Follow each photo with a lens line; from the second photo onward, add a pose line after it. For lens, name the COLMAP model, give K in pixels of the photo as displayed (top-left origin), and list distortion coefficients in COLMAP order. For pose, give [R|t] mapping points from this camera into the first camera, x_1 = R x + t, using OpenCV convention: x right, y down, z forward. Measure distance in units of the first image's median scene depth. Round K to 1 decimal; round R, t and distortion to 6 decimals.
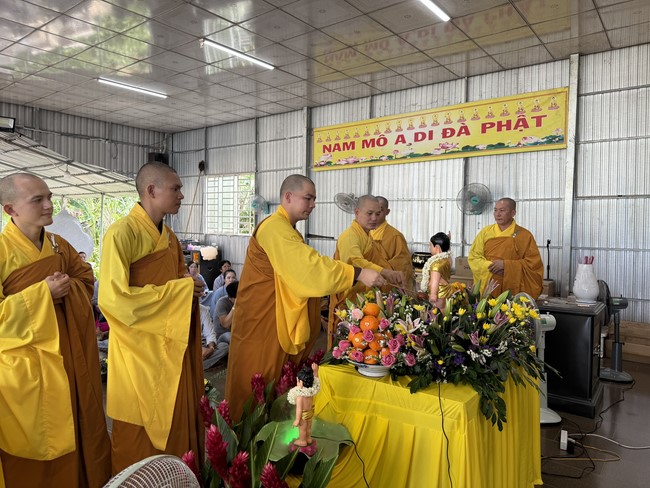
lens RADIAL K [[454.1, 0, 320.6], [0, 454.1, 238.7], [0, 0, 1]] dist [0.128492, -0.208715]
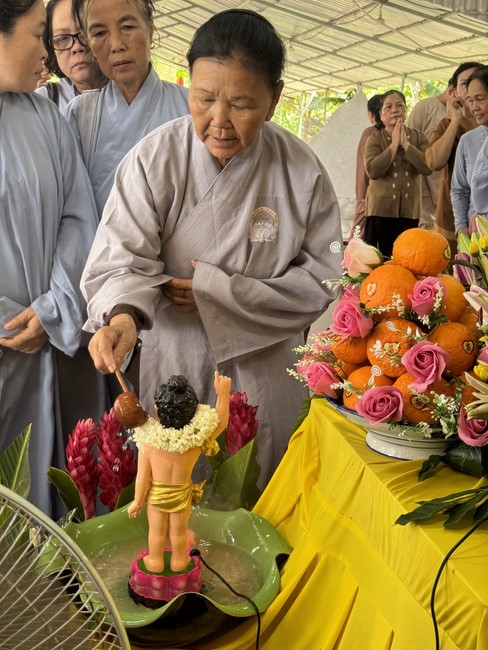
lens RADIAL K [[911.8, 0, 243.2], [0, 911.8, 327.5], [0, 0, 1]] dist [0.175117, -0.403842]
pose [[0.732788, 0.154559, -0.662671, 0.123072], [-0.047200, 0.983062, 0.177092, 0.028546], [0.678818, -0.098493, 0.727671, 0.129460]]
